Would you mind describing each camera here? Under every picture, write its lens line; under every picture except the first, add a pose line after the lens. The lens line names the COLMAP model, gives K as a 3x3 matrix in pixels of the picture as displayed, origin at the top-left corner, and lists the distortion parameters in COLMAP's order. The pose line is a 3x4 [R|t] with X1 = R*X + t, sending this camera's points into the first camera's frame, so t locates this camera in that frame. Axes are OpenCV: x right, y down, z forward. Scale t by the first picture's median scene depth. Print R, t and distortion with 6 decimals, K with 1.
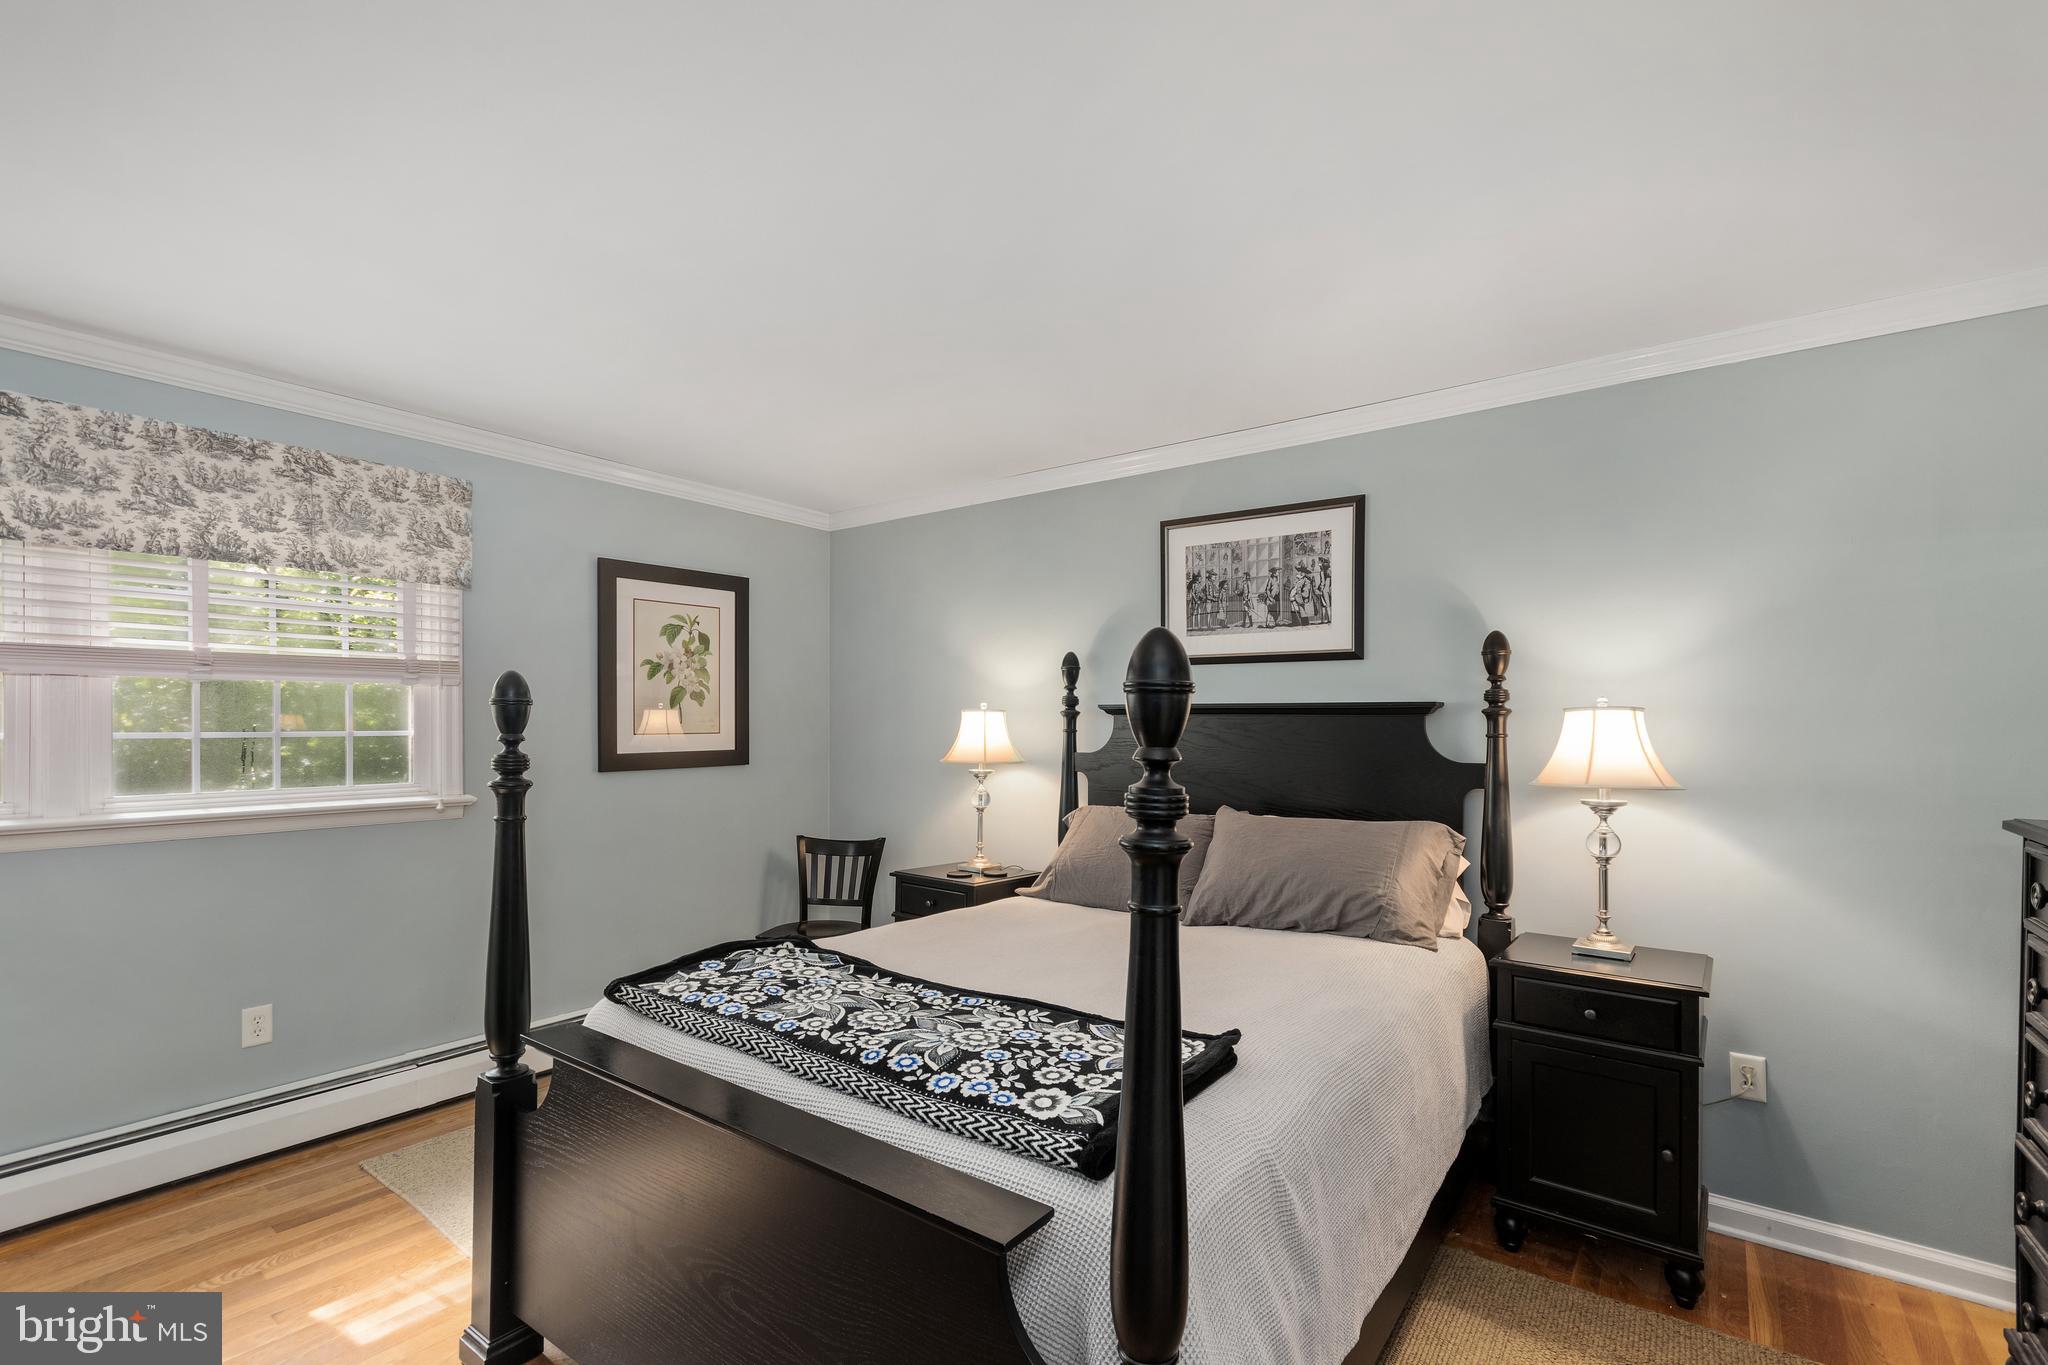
lens RADIAL K [[918.0, 0, 1026.6], [0, 918.0, 721.5], [0, 0, 1]] dist [-0.000084, 0.000012]
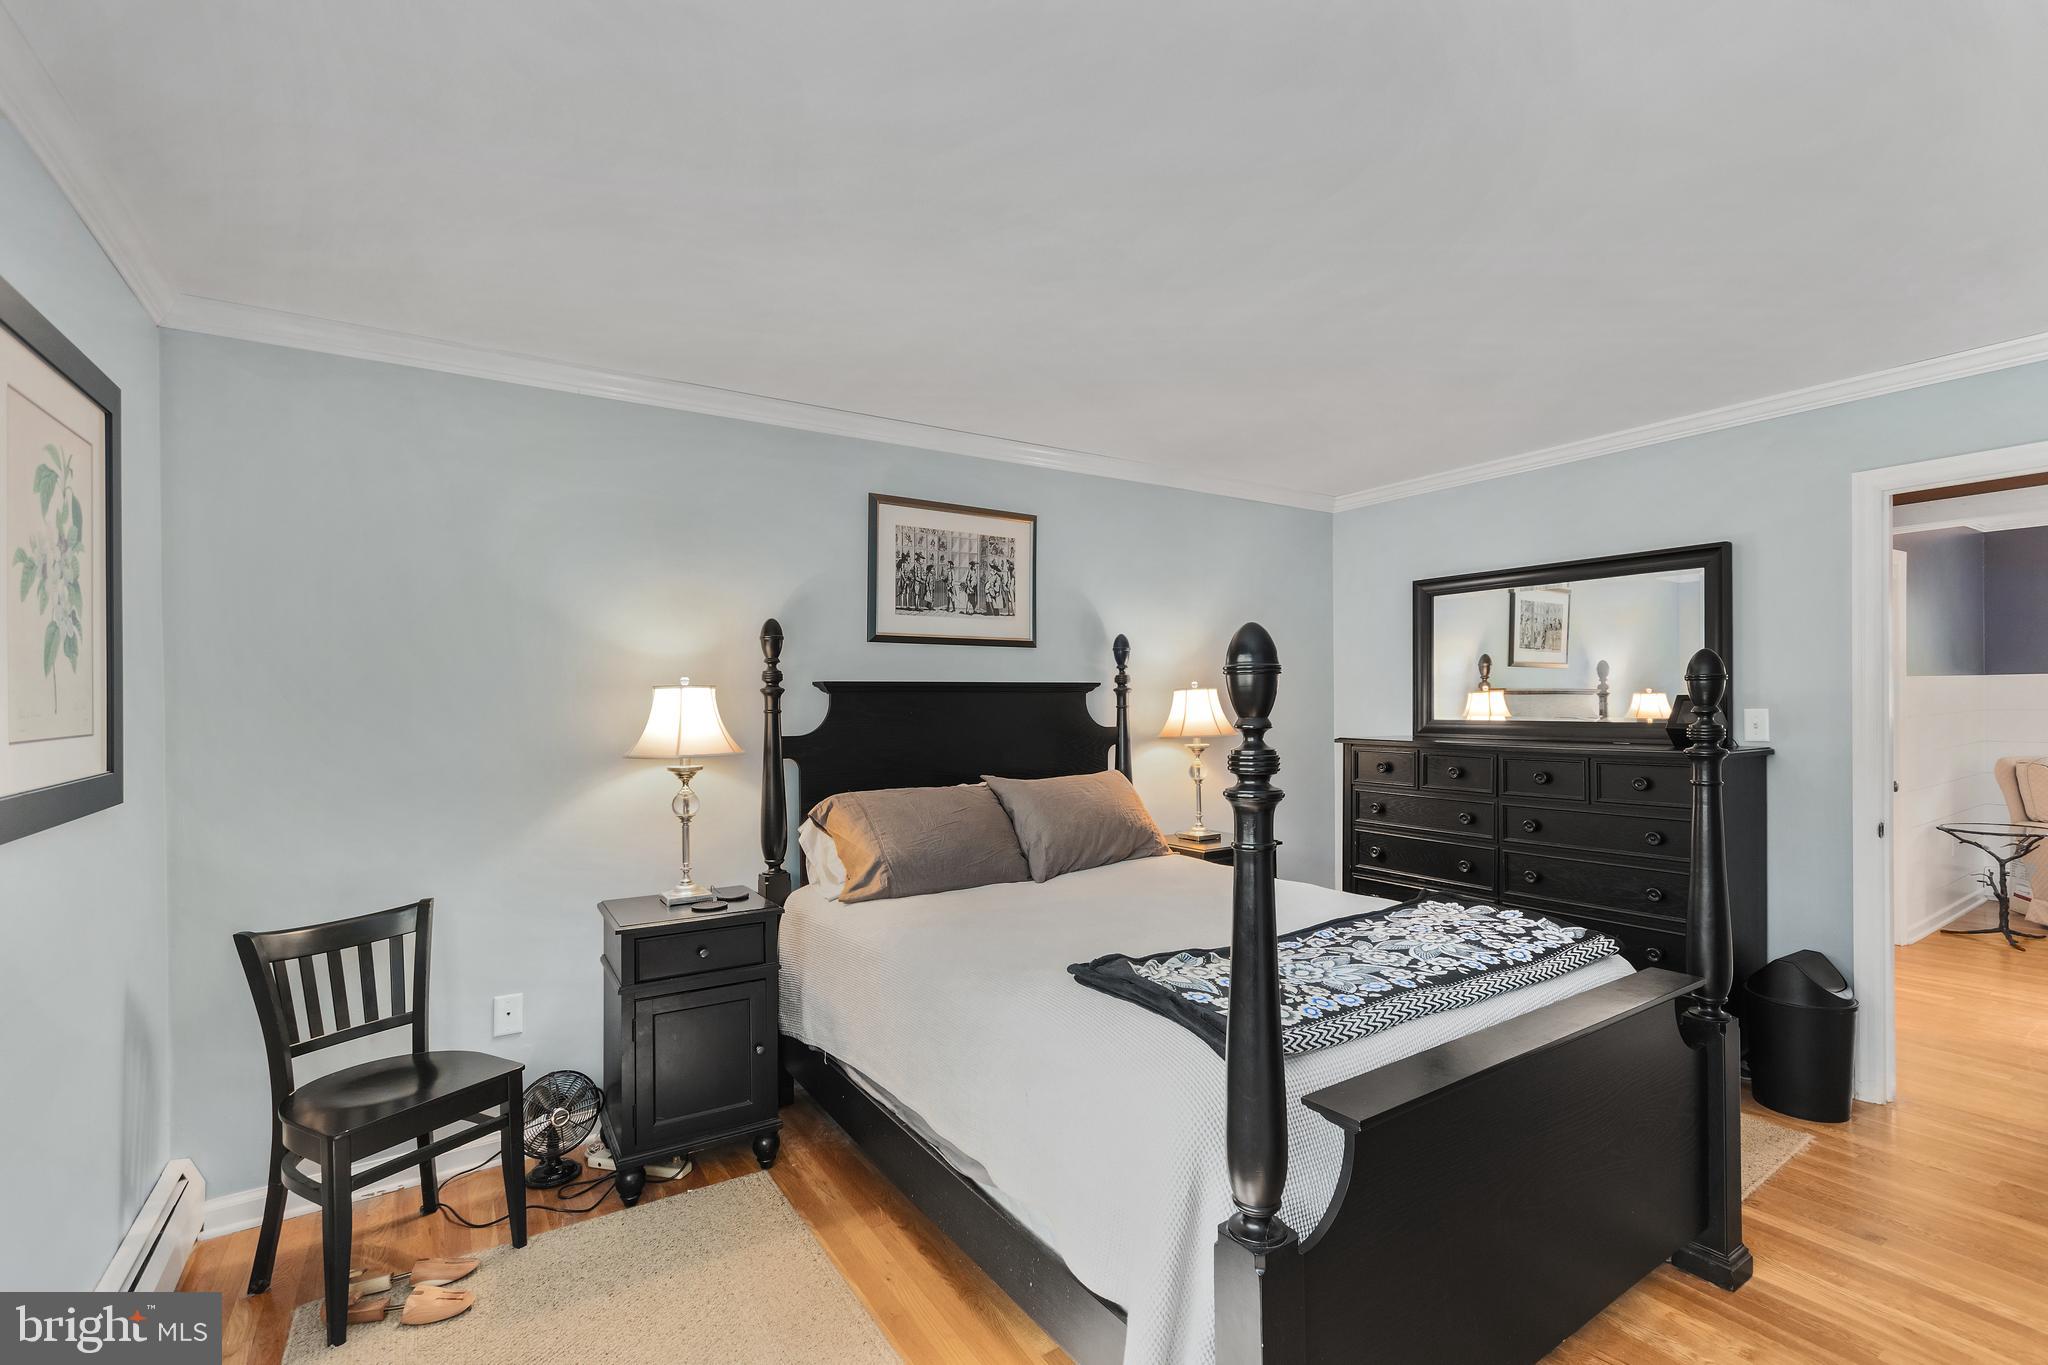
lens RADIAL K [[904.9, 0, 1026.9], [0, 904.9, 694.8], [0, 0, 1]] dist [0.000715, 0.000407]
pose [[0.340462, -0.002876, 0.940254, -0.774760], [0.006834, 0.999976, 0.000584, -0.004676], [-0.940233, 0.006226, 0.340474, 0.580877]]
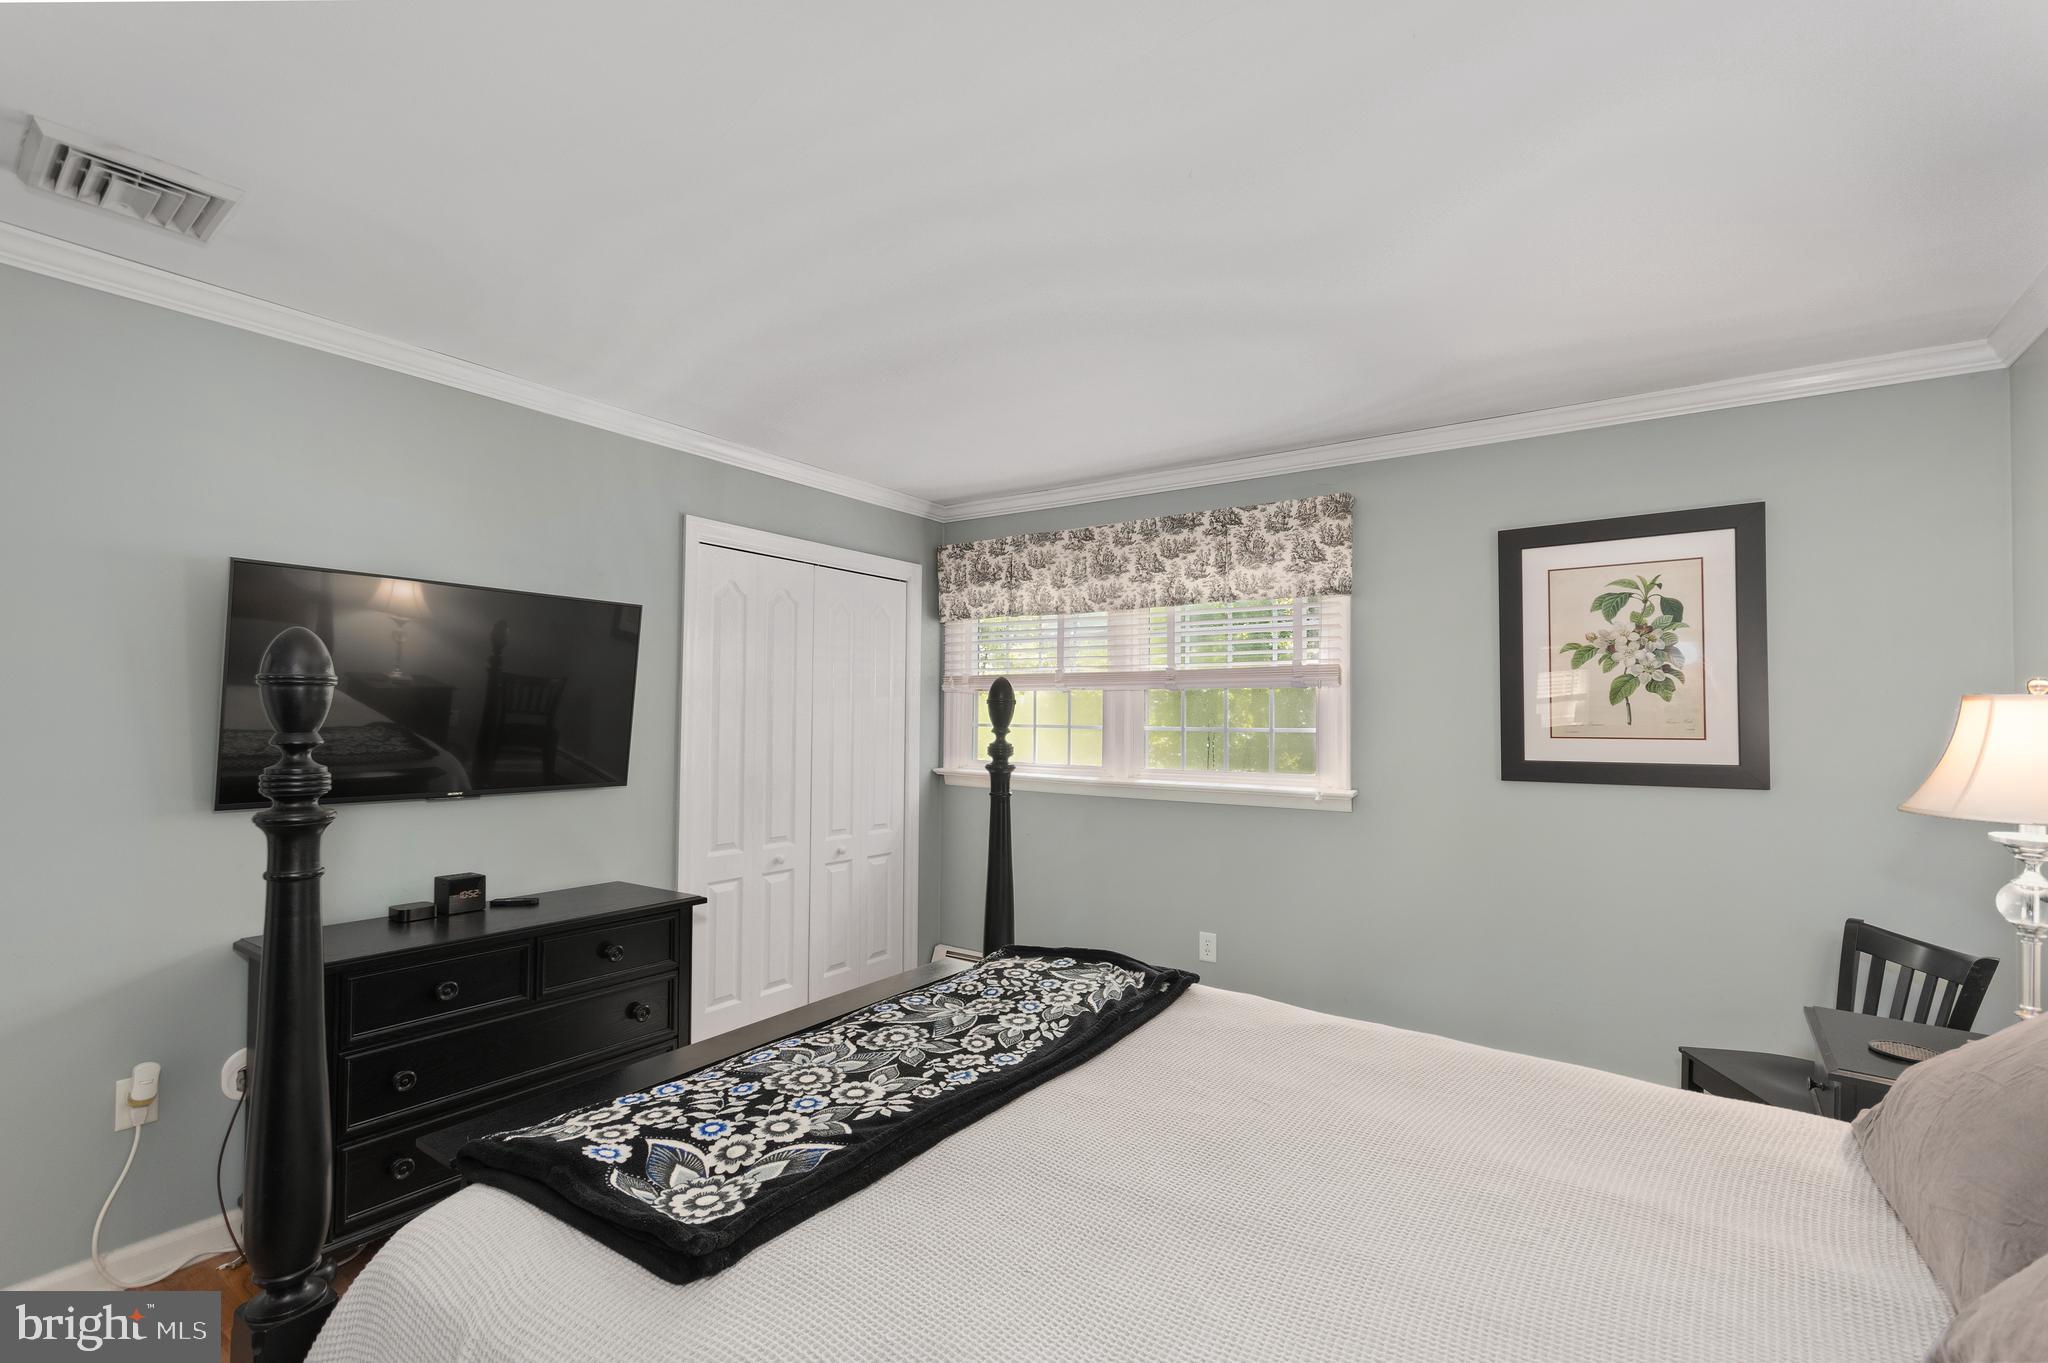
lens RADIAL K [[904.9, 0, 1026.9], [0, 904.9, 693.8], [0, 0, 1]] dist [0.000715, 0.000407]
pose [[0.037529, -0.029098, -0.998872, 0.430632], [-0.006345, 0.999549, -0.029356, 0.002561], [0.999275, 0.007439, 0.037328, 0.618092]]
